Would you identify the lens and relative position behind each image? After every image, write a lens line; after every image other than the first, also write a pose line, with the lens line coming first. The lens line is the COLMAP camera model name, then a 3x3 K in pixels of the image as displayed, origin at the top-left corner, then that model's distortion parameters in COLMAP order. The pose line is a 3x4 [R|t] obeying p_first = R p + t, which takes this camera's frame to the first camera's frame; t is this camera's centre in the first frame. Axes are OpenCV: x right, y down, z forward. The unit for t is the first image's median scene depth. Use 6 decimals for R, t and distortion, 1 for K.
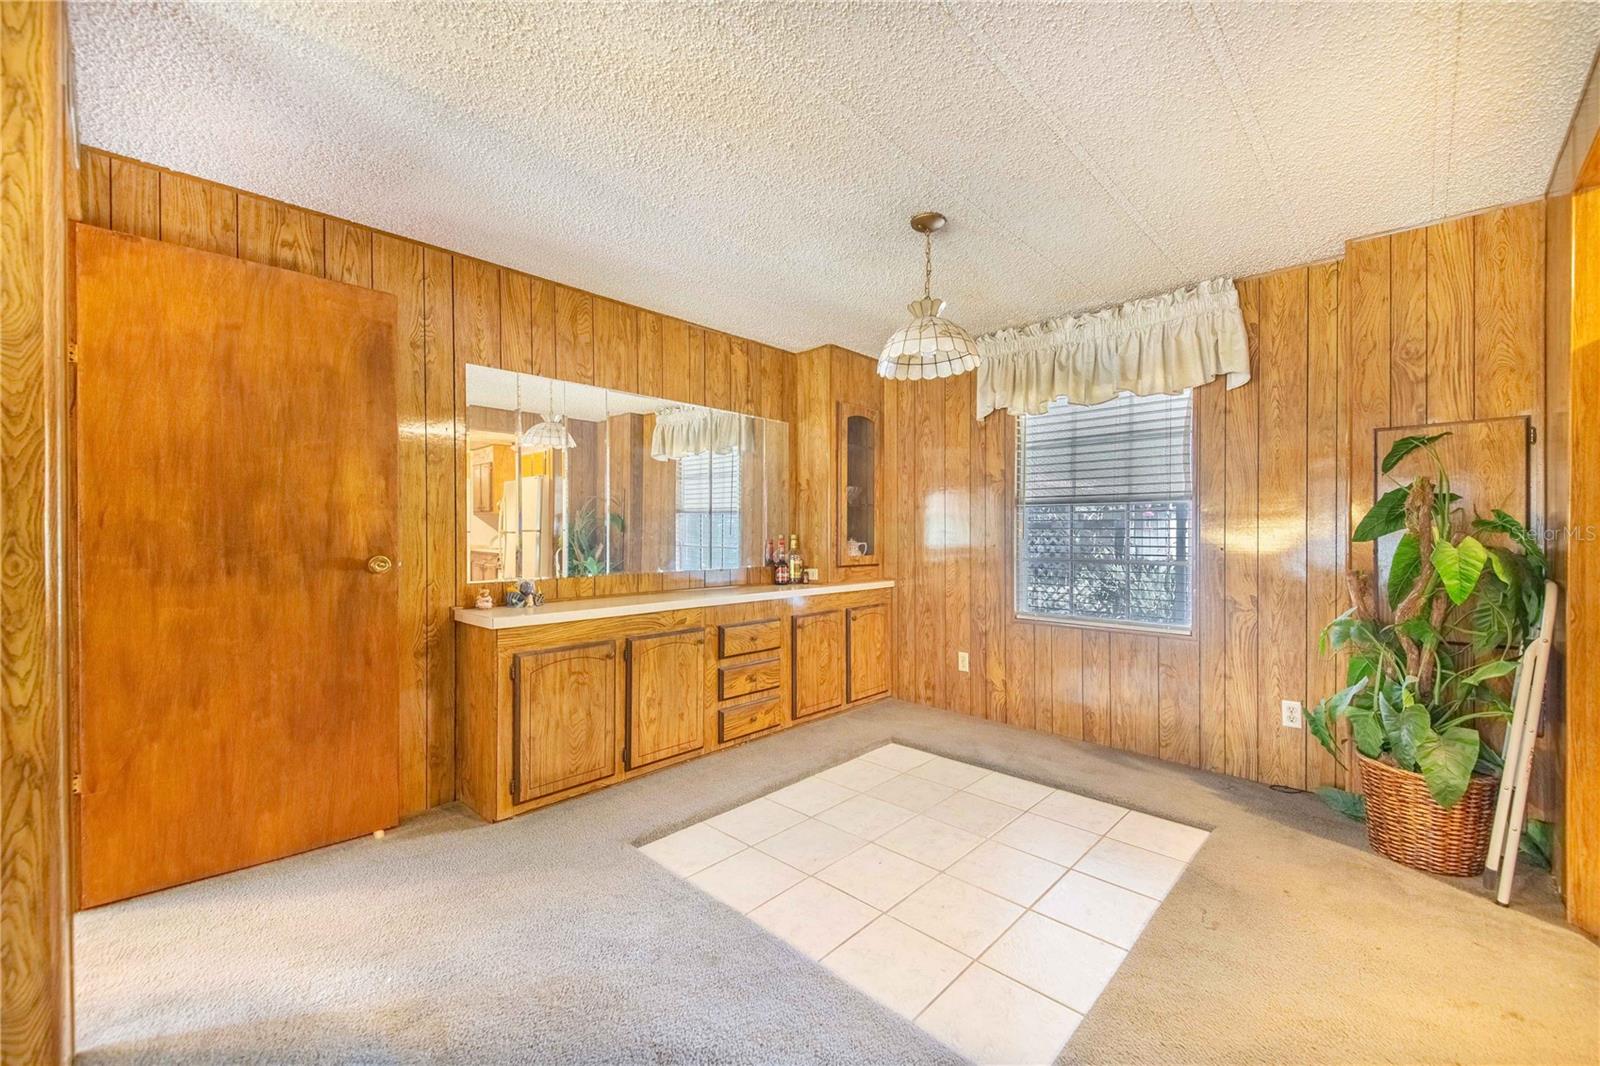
lens RADIAL K [[637.8, 0, 802.1], [0, 637.8, 528.3], [0, 0, 1]] dist [0.051905, -0.026943]
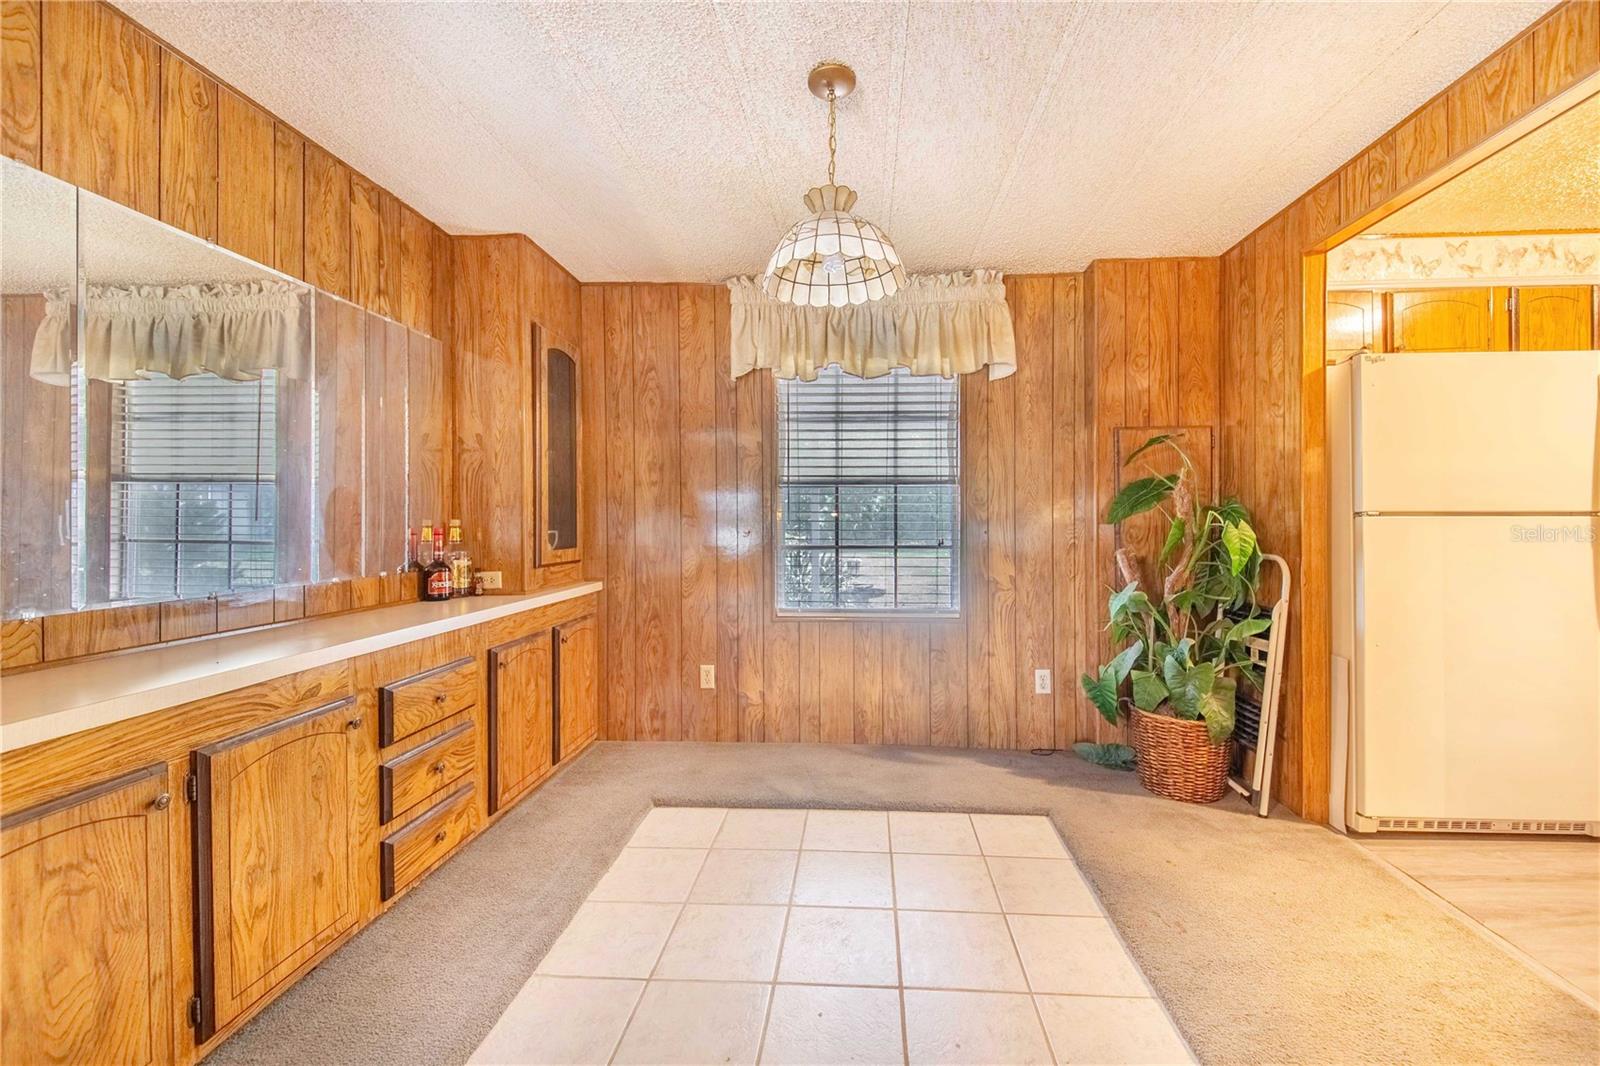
lens RADIAL K [[675.9, 0, 861.5], [0, 675.9, 518.0], [0, 0, 1]] dist [0.056112, -0.033887]
pose [[0.759031, -0.000109, 0.651054, -0.198897], [-0.004391, 0.999976, 0.005287, 0.003702], [-0.651039, -0.006872, 0.759013, 0.284883]]
